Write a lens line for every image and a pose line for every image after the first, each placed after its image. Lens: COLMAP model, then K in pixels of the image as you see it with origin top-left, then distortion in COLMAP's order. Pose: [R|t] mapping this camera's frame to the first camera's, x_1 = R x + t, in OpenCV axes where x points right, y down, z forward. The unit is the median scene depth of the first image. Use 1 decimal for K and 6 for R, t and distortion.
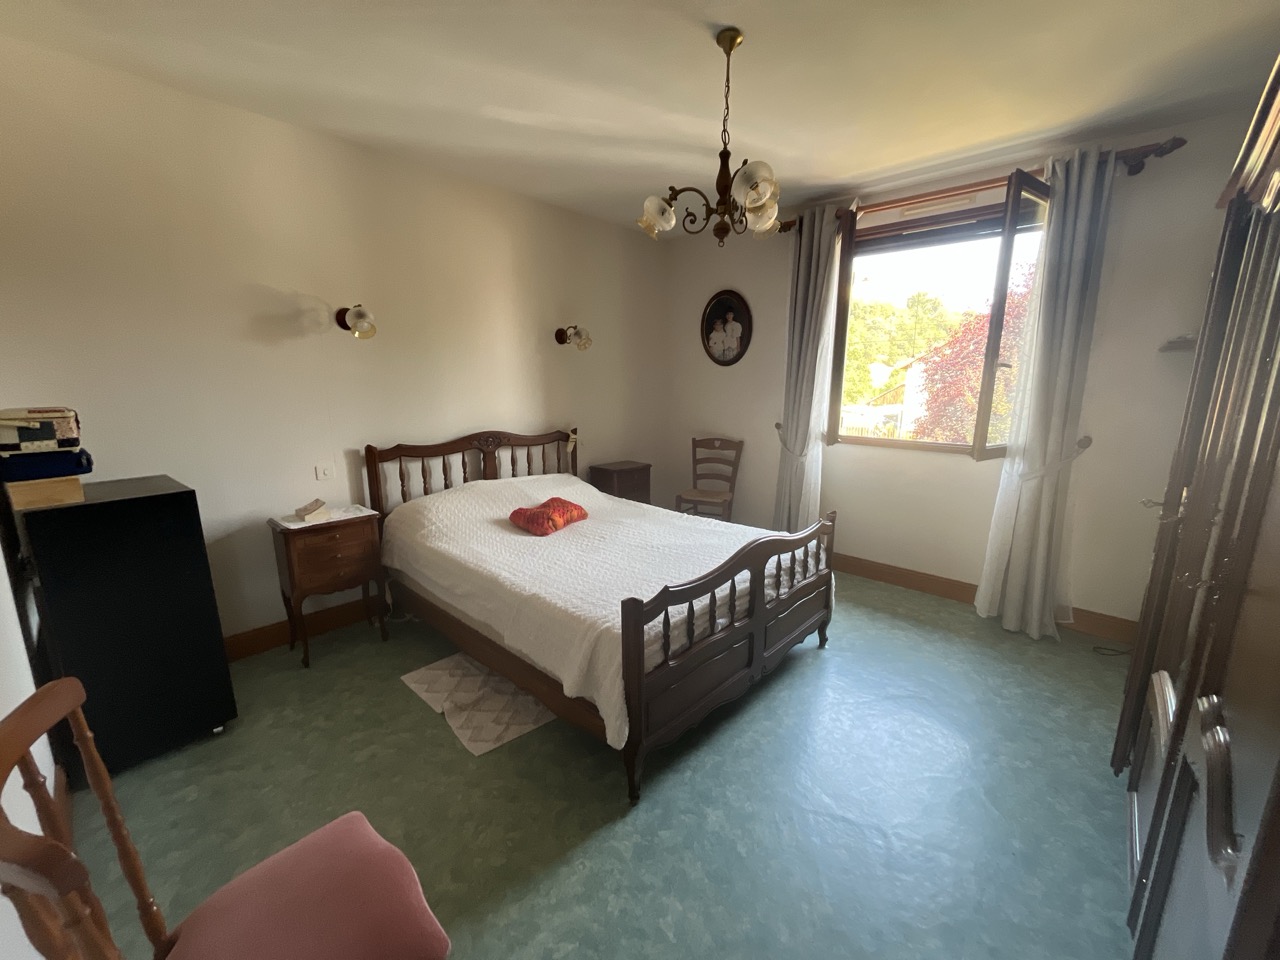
lens RADIAL K [[517.1, 0, 640.2], [0, 517.1, 481.2], [0, 0, 1]] dist [-0.001598, 0.000129]
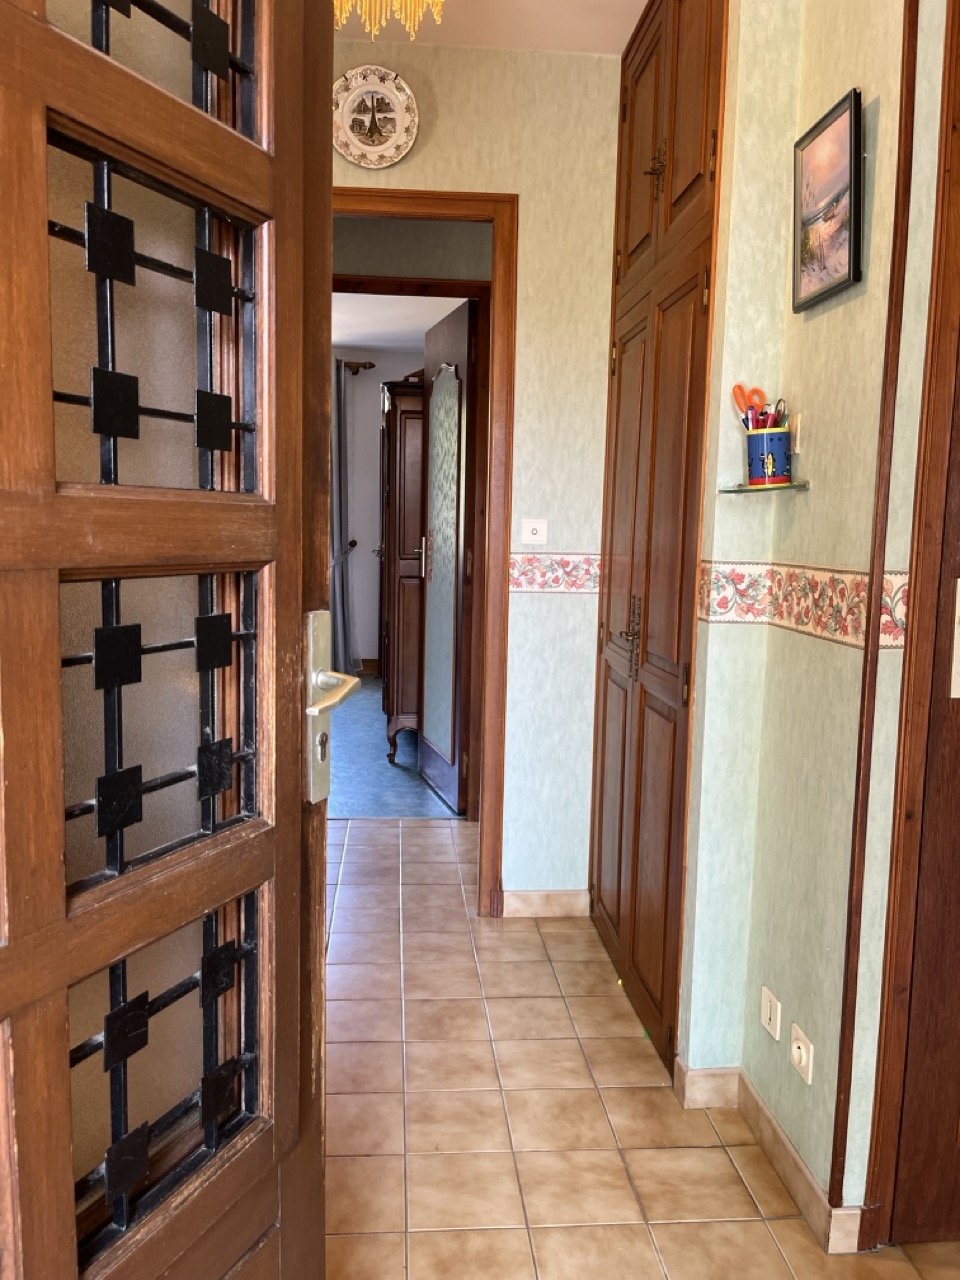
lens RADIAL K [[968.9, 0, 478.9], [0, 968.9, 637.4], [0, 0, 1]] dist [0.041141, -0.040672]
pose [[0.664405, -0.071463, 0.743948, -1.140949], [0.130778, 0.991177, -0.021583, 0.345380], [-0.735842, 0.111632, 0.667888, -1.263642]]
